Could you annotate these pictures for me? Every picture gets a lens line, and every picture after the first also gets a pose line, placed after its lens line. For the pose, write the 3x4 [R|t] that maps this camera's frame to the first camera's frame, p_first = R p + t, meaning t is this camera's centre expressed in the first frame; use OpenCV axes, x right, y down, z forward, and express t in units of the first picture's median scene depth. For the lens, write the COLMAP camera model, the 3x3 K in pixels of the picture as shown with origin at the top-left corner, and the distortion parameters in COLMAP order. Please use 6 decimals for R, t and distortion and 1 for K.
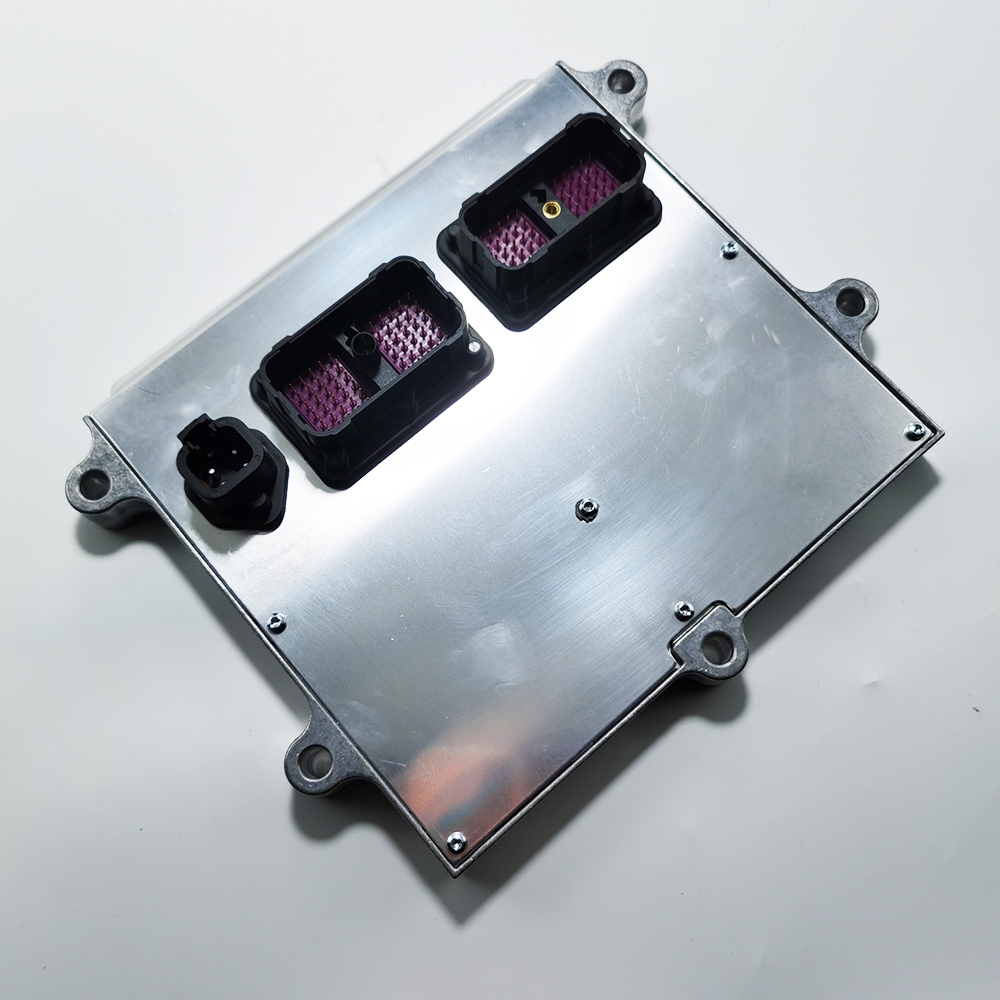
lens RADIAL K [[1055.3, 0, 500.0], [0, 1055.3, 500.0], [0, 0, 1]] dist [0.015306, -0.003239]
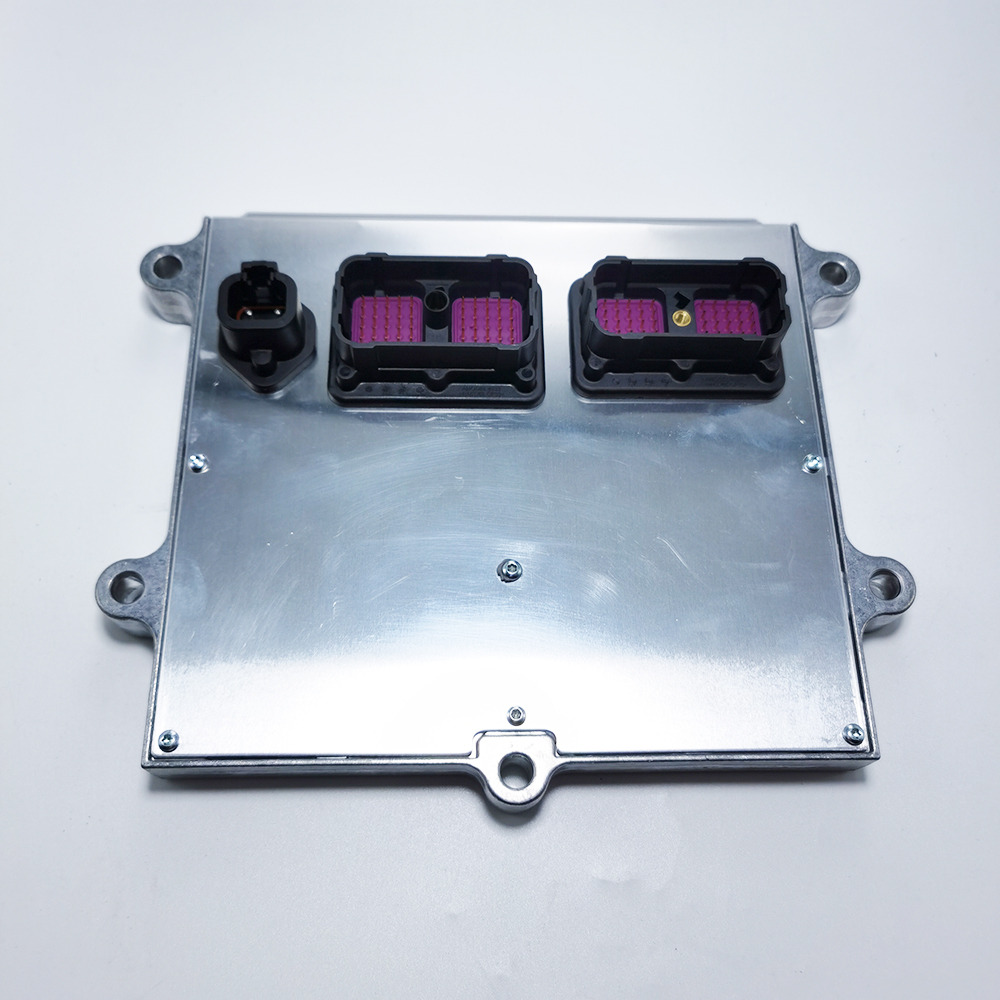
lens RADIAL K [[1055.3, 0, 500.0], [0, 1055.3, 500.0], [0, 0, 1]] dist [0.015306, -0.003239]
pose [[0.765867, 0.603030, -0.223163, 0.244019], [-0.629422, 0.774039, -0.068493, 0.029676], [0.131434, 0.192921, 0.972372, 0.057412]]
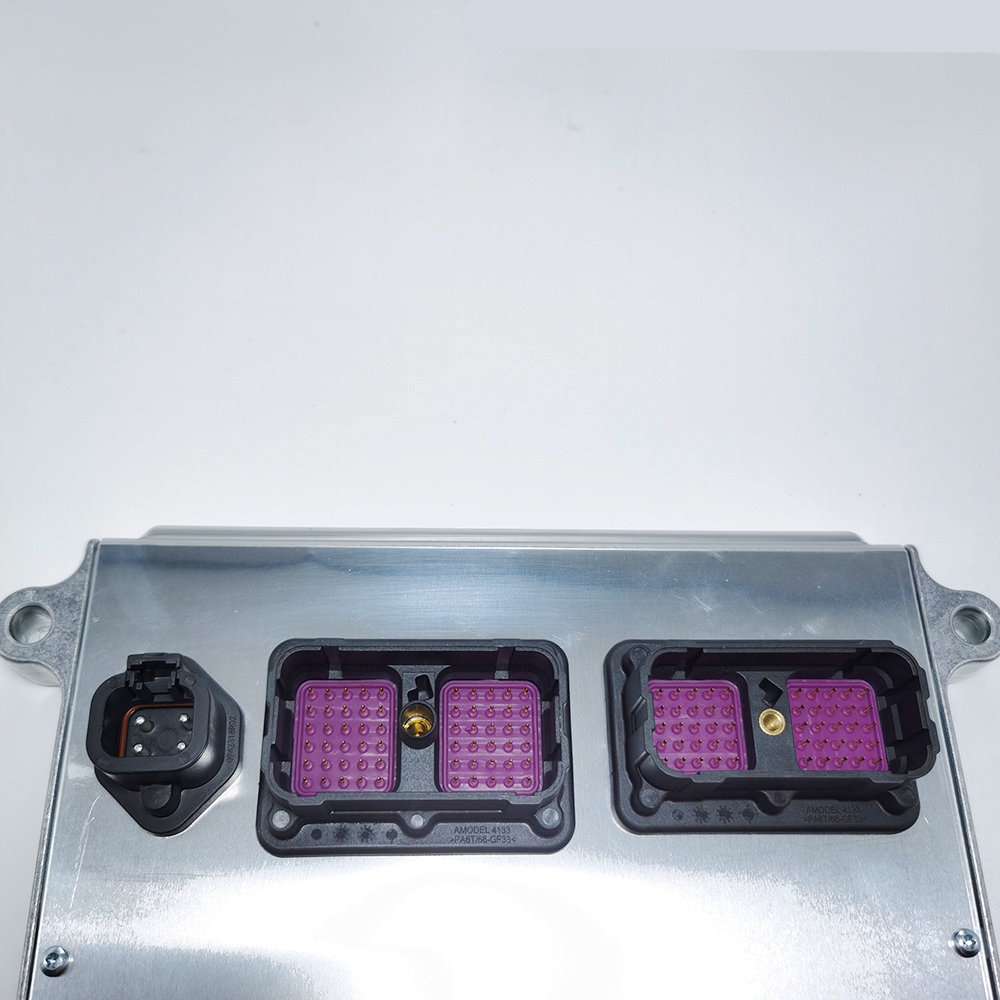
lens RADIAL K [[1055.3, 0, 500.0], [0, 1055.3, 500.0], [0, 0, 1]] dist [0.015306, -0.003239]
pose [[0.765740, 0.603849, -0.221378, -0.021772], [-0.634248, 0.766068, -0.104256, -0.205980], [0.106636, 0.220242, 0.969599, 0.296485]]
